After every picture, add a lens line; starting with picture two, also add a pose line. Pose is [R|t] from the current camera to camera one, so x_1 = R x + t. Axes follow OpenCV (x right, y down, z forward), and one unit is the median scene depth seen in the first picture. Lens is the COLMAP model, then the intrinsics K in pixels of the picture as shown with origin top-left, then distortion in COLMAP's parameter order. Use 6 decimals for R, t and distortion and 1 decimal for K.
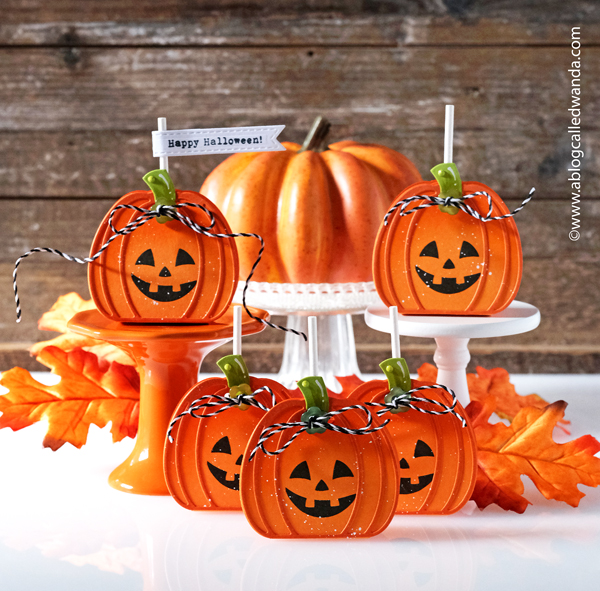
lens RADIAL K [[2392.4, 0, 300.6], [0, 2392.4, 296.5], [0, 0, 1]] dist [-0.205508, 0.000000]
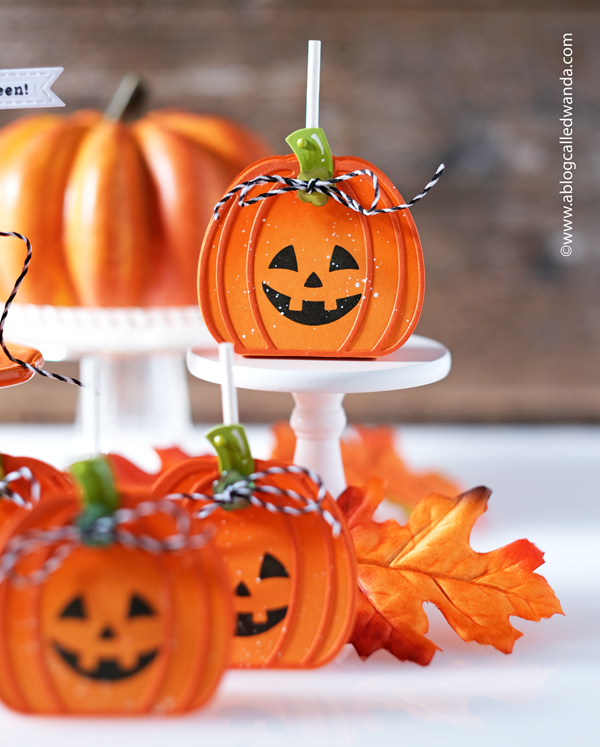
lens RADIAL K [[2431.0, 0, 298.2], [0, 2431.0, 373.9], [0, 0, 1]] dist [-0.282131, 0.000000]
pose [[0.998495, 0.000232, 0.054839, 0.021366], [-0.000987, 0.999905, 0.013740, 0.003131], [-0.054831, -0.013773, 0.998401, 0.334064]]
